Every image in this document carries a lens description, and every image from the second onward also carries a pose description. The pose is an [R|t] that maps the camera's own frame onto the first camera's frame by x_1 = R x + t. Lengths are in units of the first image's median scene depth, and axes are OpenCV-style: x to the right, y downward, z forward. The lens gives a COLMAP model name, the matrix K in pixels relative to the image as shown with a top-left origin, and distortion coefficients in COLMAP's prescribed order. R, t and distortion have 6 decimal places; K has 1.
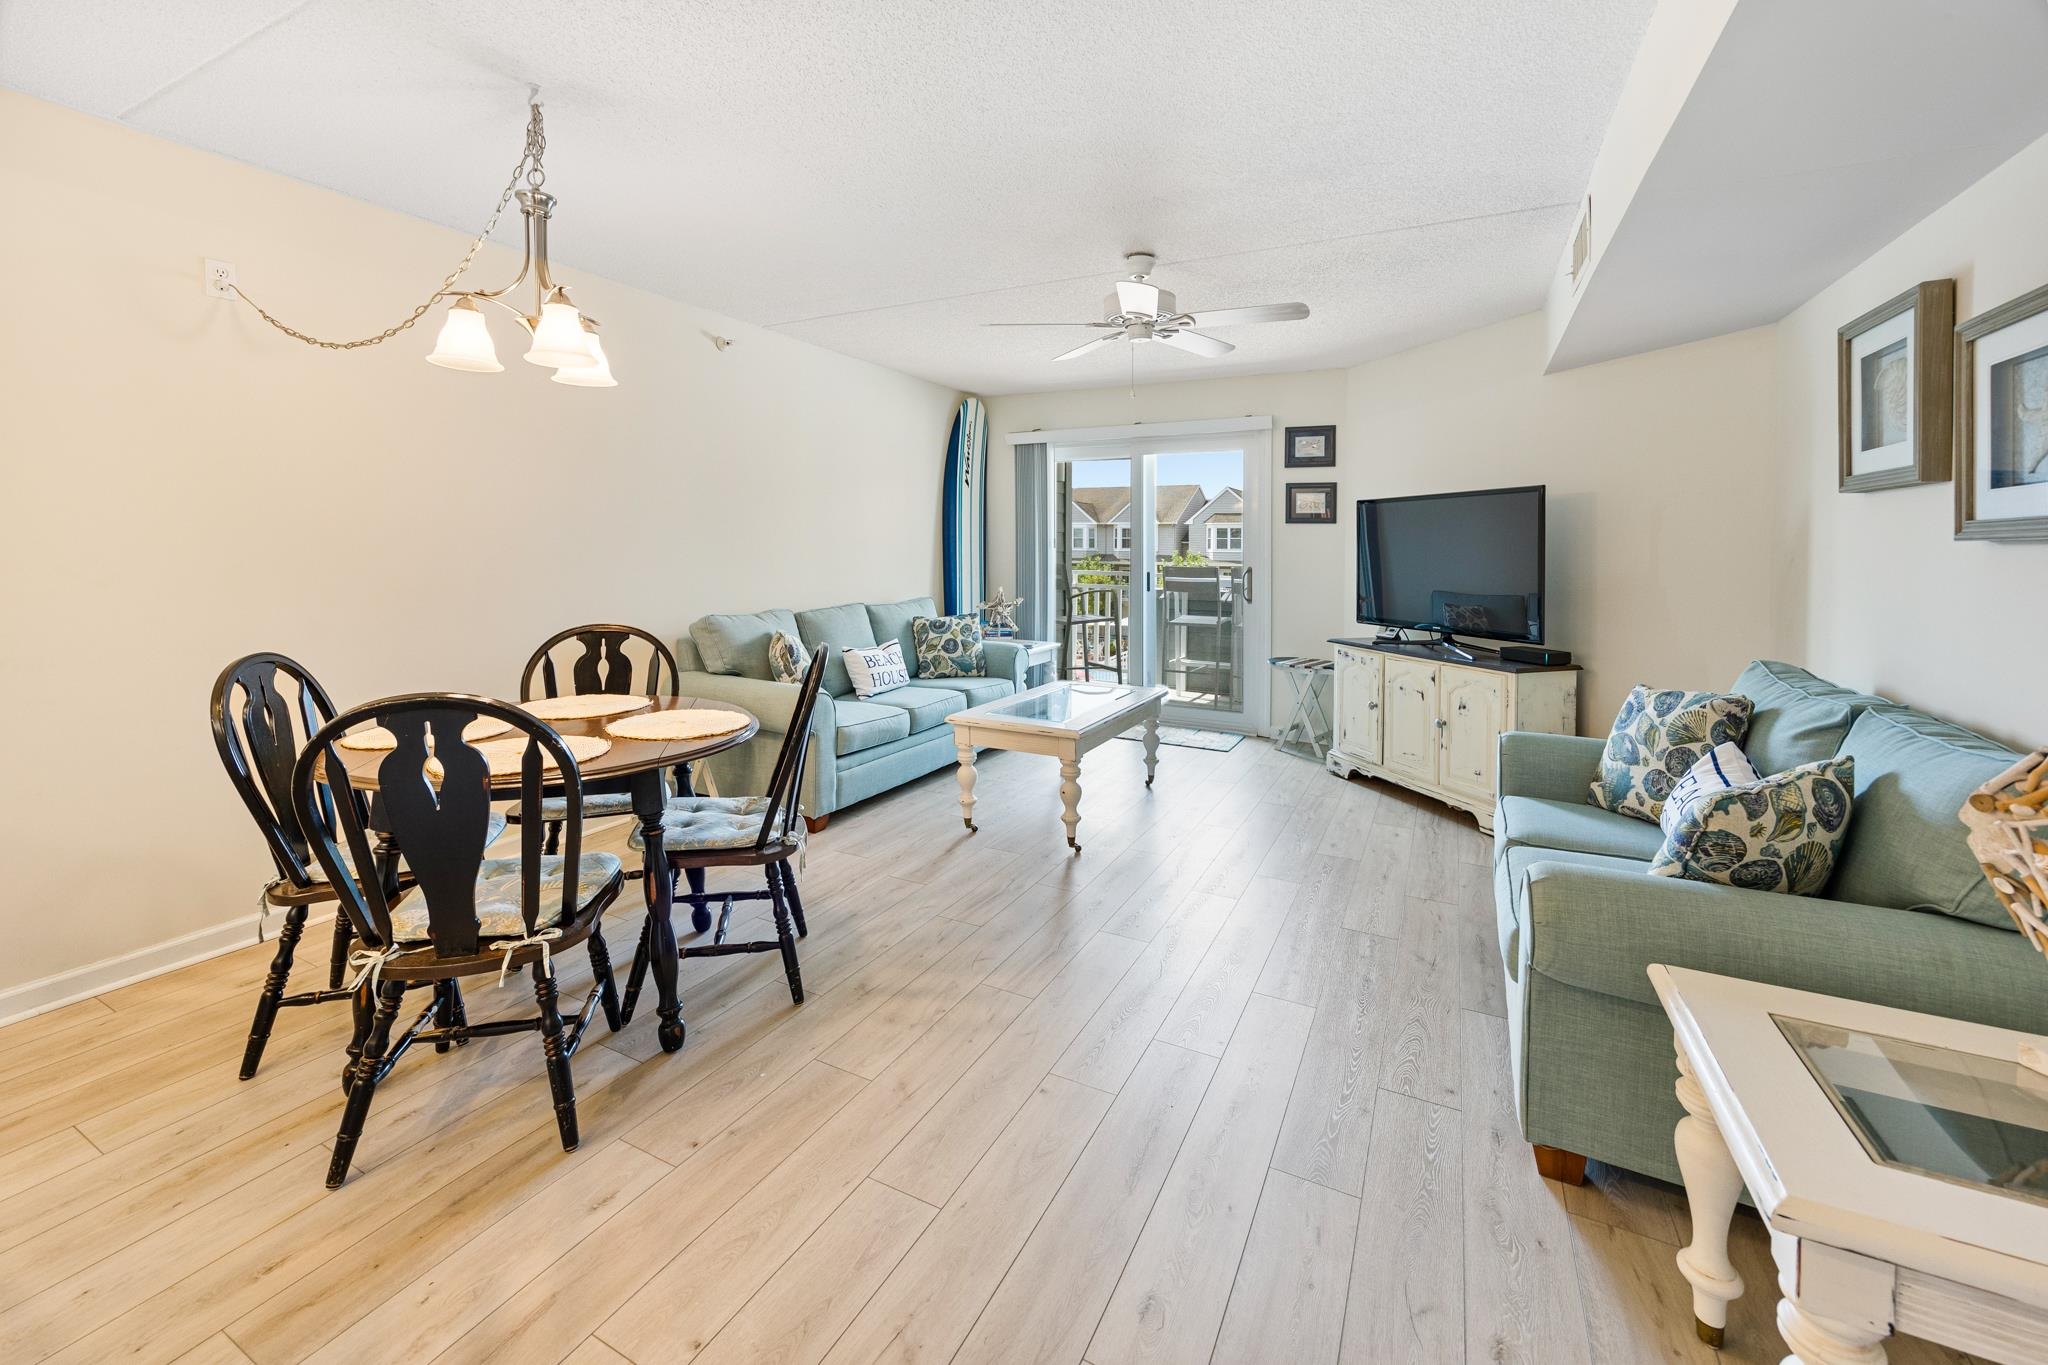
lens RADIAL K [[844.2, 0, 1031.3], [0, 844.2, 565.5], [0, 0, 1]] dist [-0.003439, 0.000726]
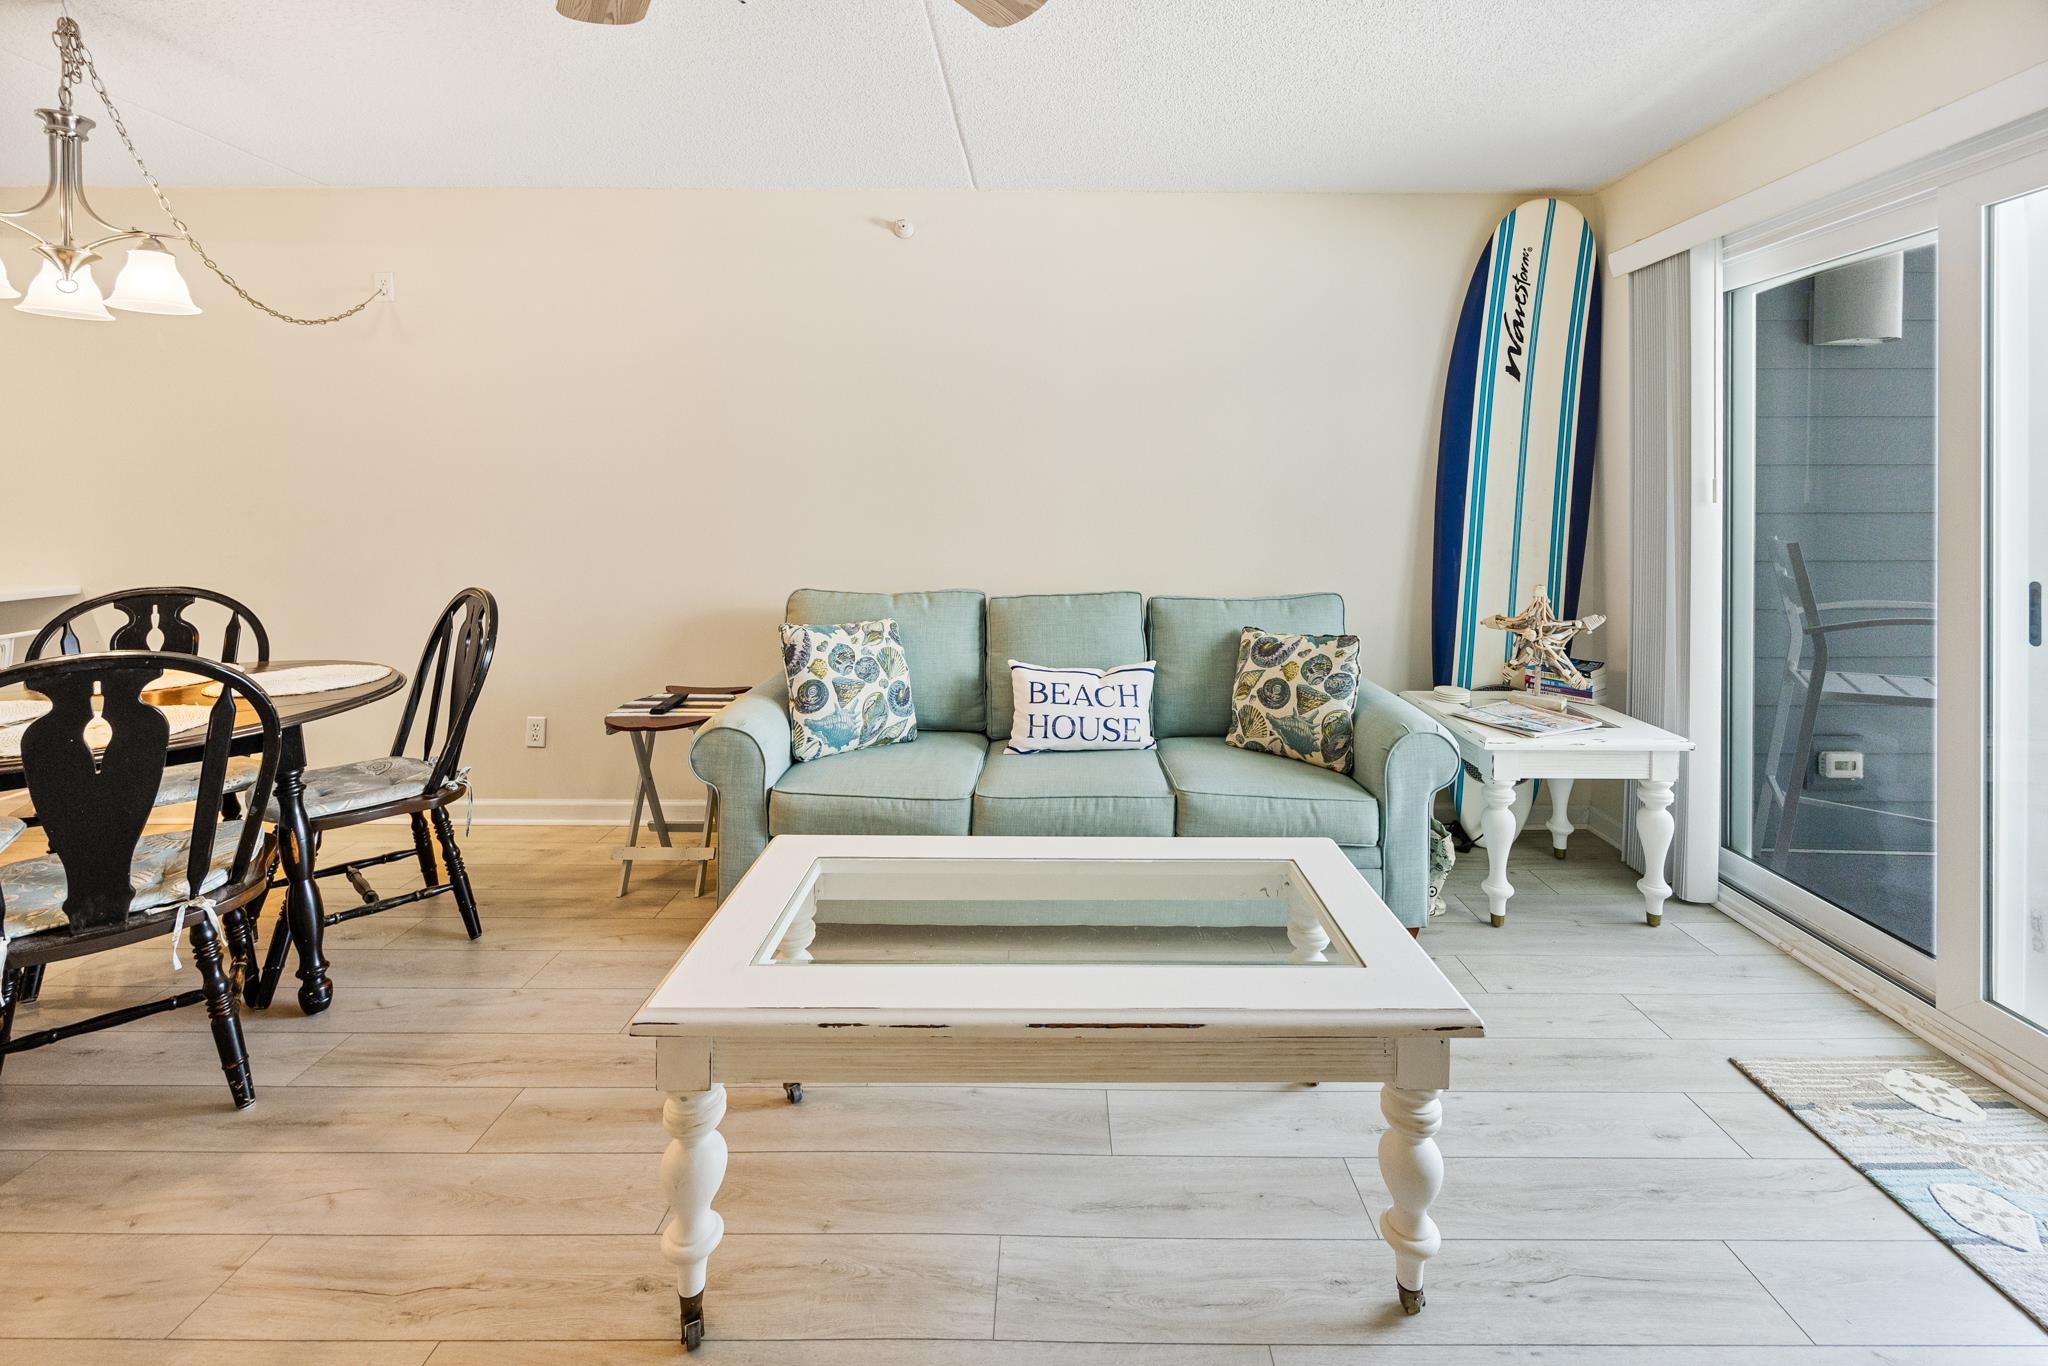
lens RADIAL K [[795.0, 0, 1083.6], [0, 795.0, 492.4], [0, 0, 1]] dist [-0.003973, -0.000582]
pose [[0.438523, -0.009784, -0.898667, 0.377467], [-0.019666, 0.999597, -0.020479, -0.018255], [0.898505, 0.026653, 0.438153, 0.903031]]
